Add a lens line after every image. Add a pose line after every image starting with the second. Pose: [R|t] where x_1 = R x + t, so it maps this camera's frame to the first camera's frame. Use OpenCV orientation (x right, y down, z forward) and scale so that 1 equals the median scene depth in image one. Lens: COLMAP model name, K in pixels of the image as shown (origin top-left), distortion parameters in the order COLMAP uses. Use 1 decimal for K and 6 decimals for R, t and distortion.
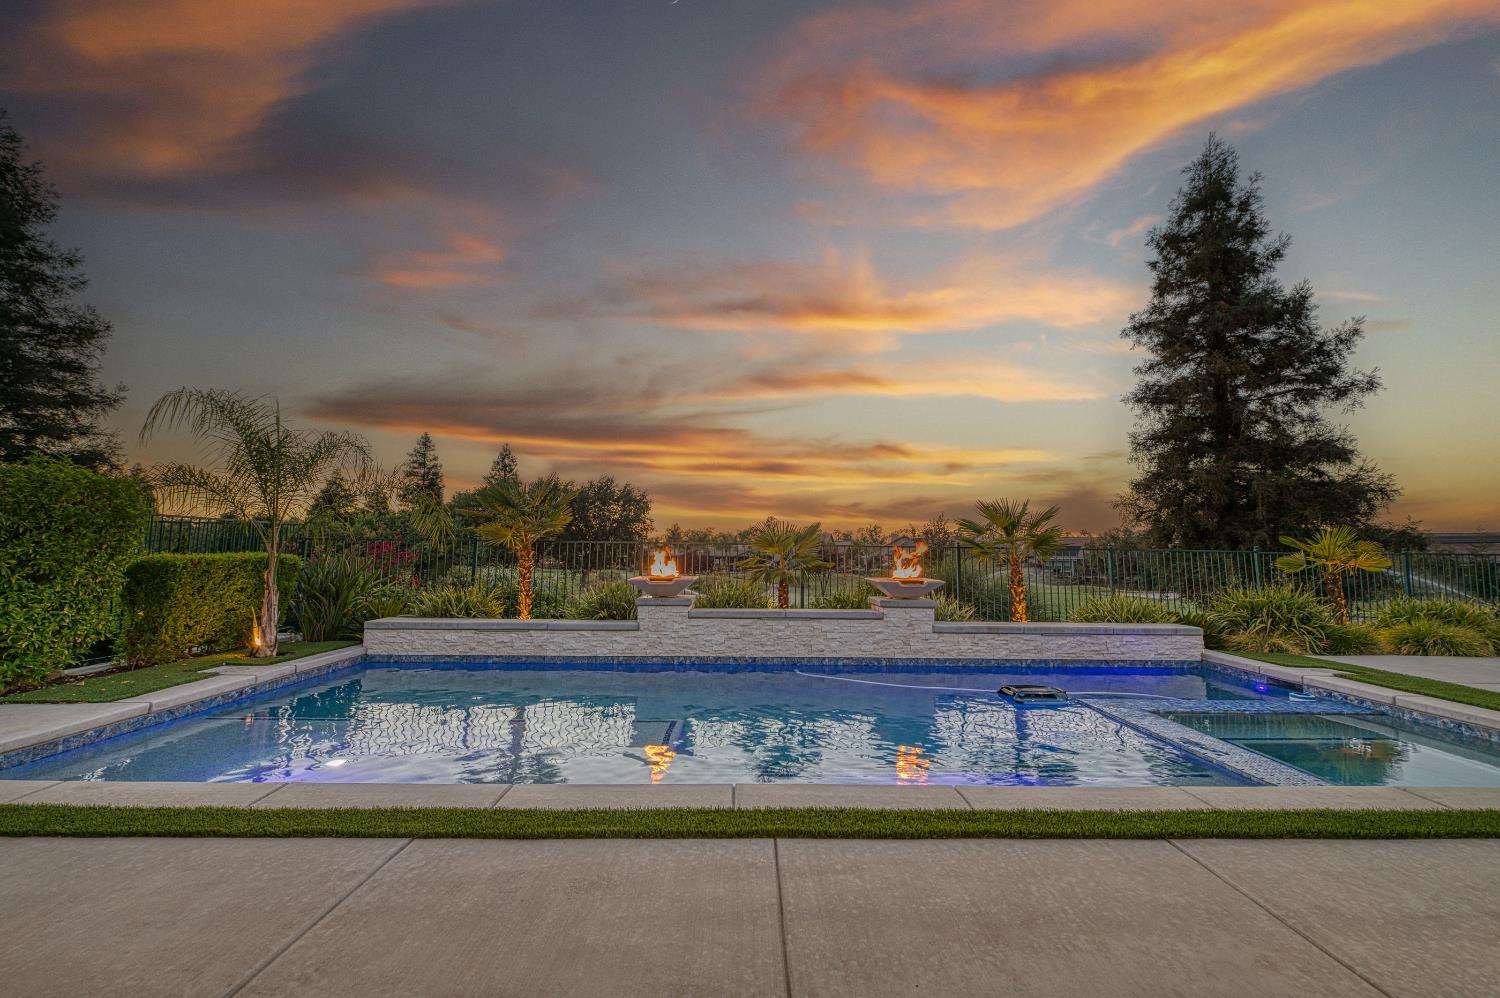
lens RADIAL K [[593.5, 0, 750.0], [0, 593.5, 499.0], [0, 0, 1]] dist [0.006279, -0.000646]
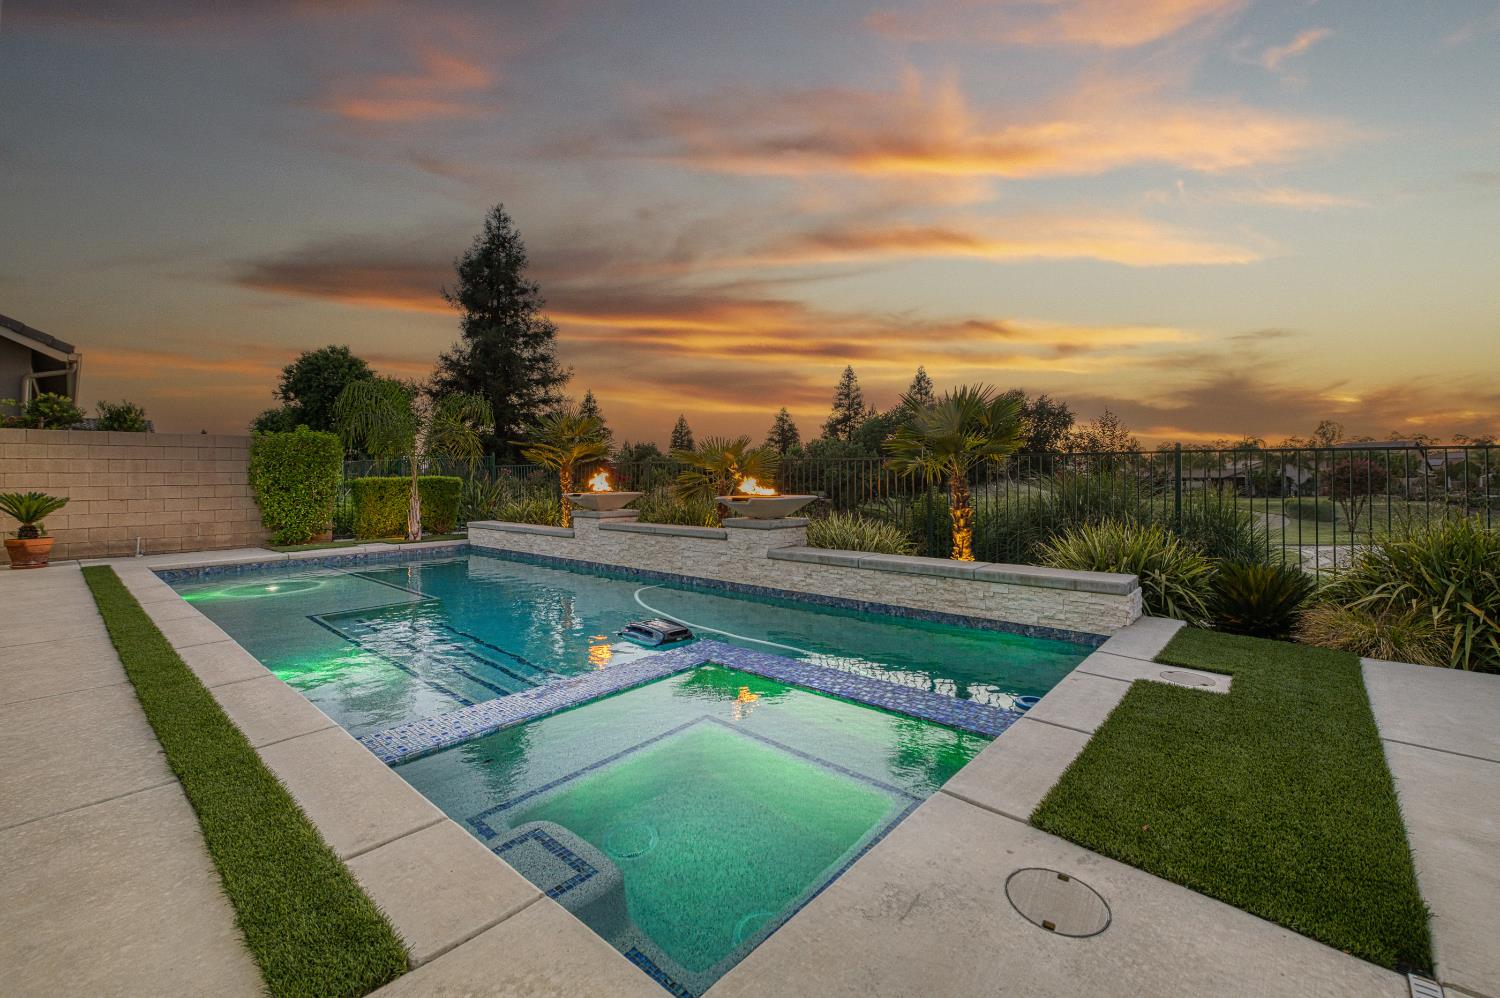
lens RADIAL K [[633.4, 0, 776.7], [0, 633.4, 468.4], [0, 0, 1]] dist [-0.009020, -0.000038]
pose [[0.755515, -0.021691, -0.654772, 0.906697], [0.071299, 0.996238, 0.049266, 0.052192], [0.651240, -0.083905, 0.754219, 0.330028]]
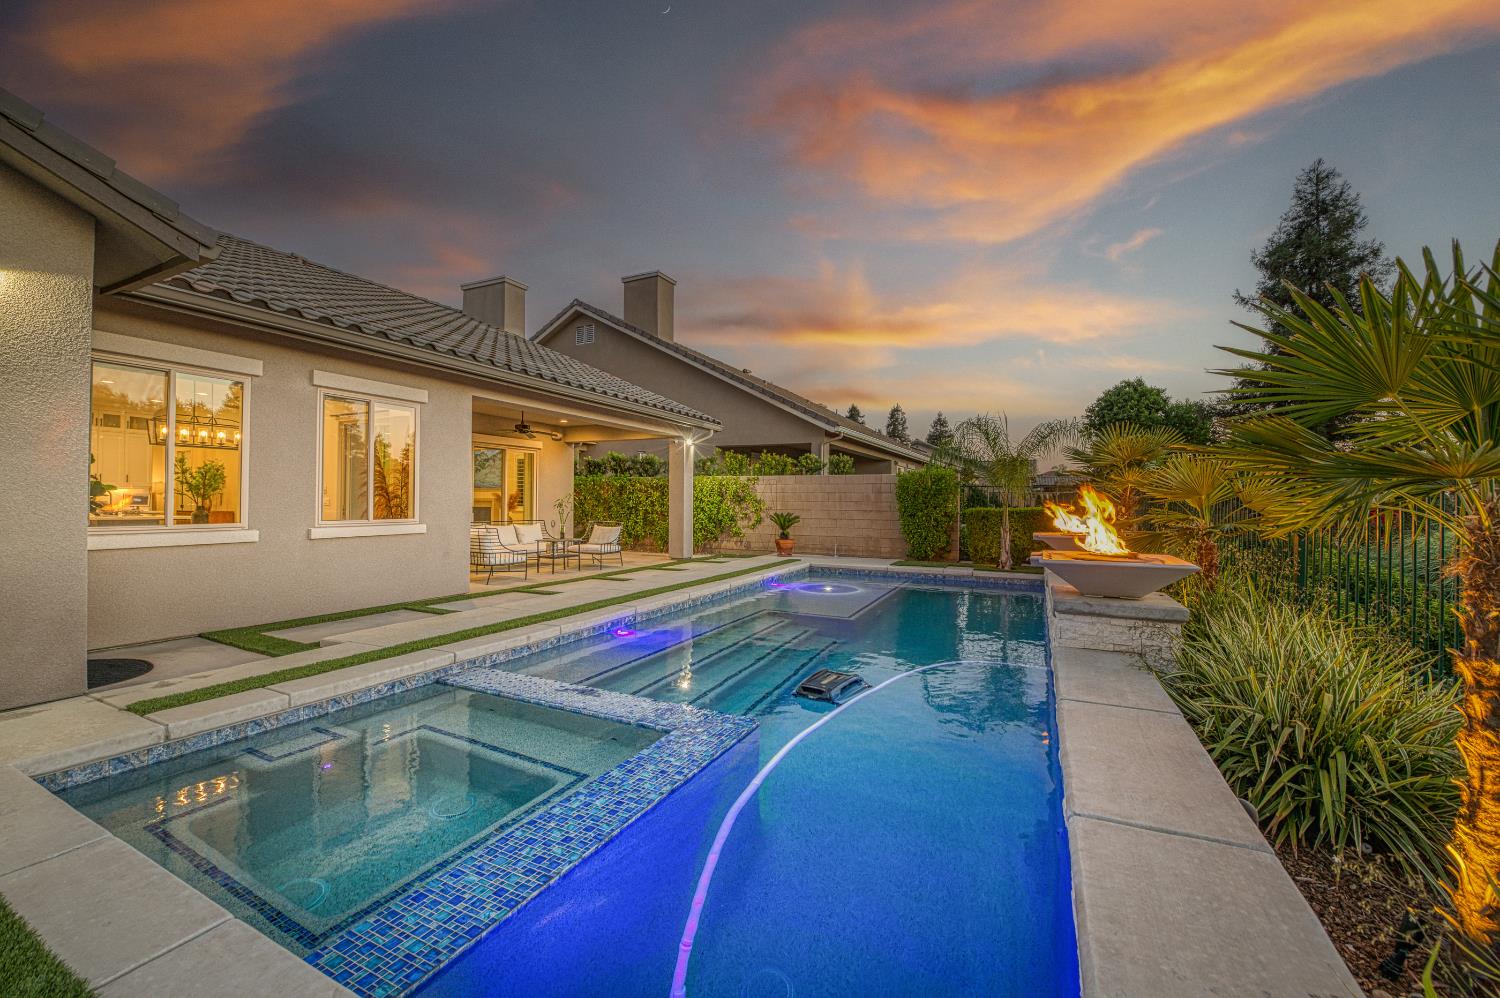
lens RADIAL K [[596.8, 0, 740.2], [0, 596.8, 504.8], [0, 0, 1]] dist [-0.003109, -0.000336]
pose [[-0.443027, -0.006567, -0.896484, 0.888667], [0.062306, 0.997330, -0.038097, 0.085165], [0.894340, -0.072734, -0.441435, 0.868774]]
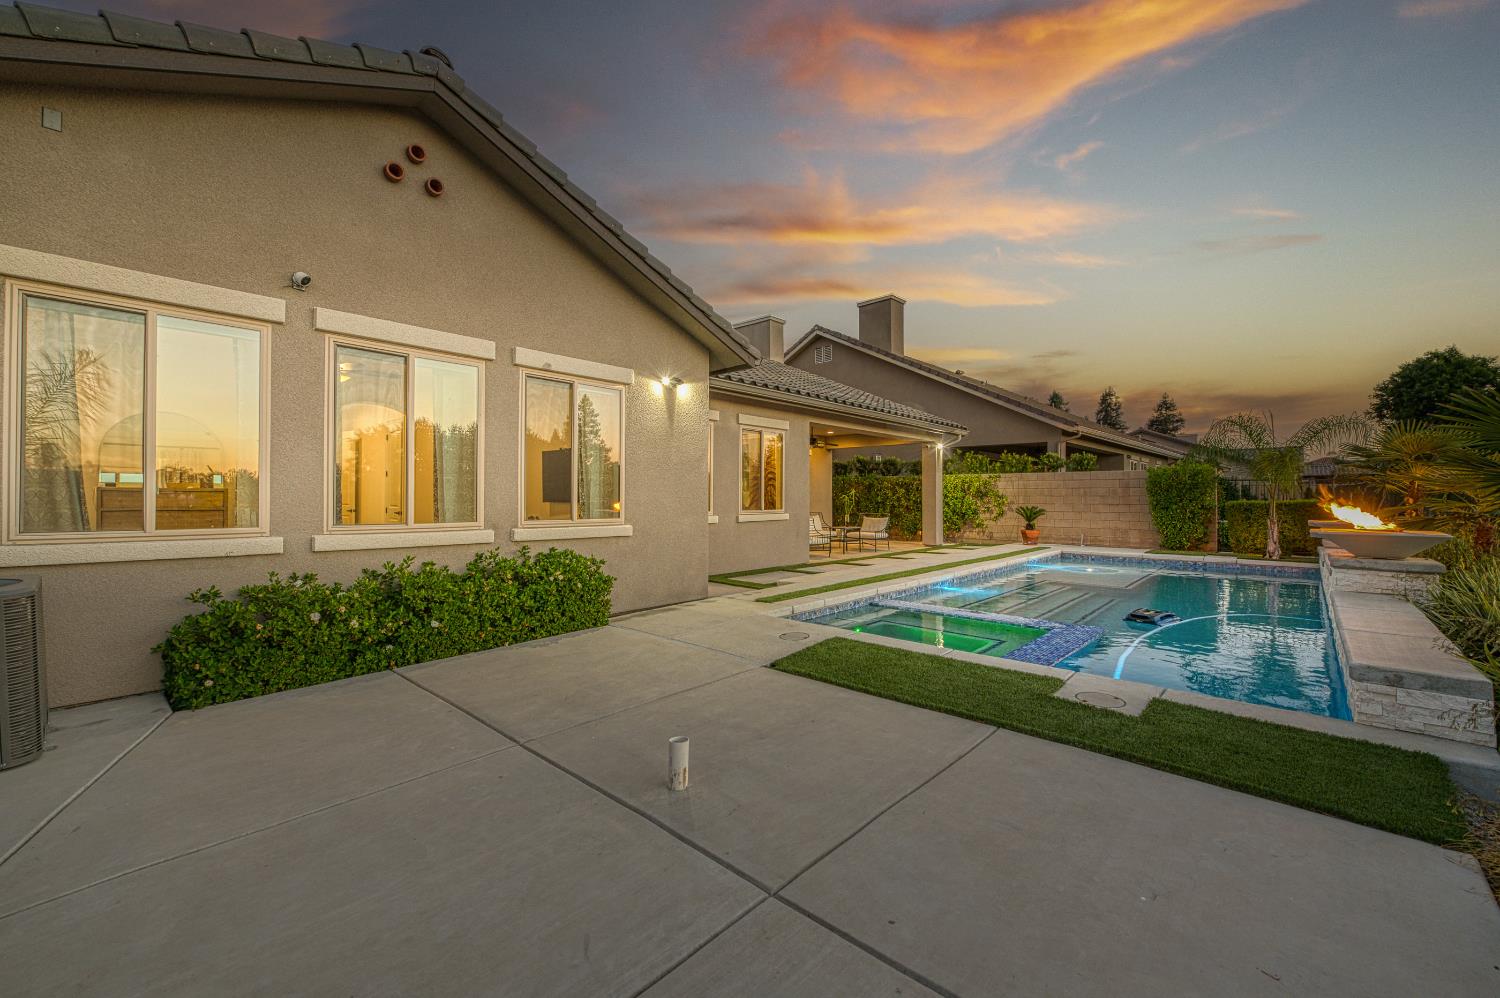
lens RADIAL K [[599.6, 0, 735.2], [0, 599.6, 495.0], [0, 0, 1]] dist [0.001441, 0.000045]
pose [[-0.685455, -0.011580, -0.728023, 1.299102], [0.054132, 0.996296, -0.066815, 0.091082], [0.726100, -0.085208, -0.682289, 0.858342]]
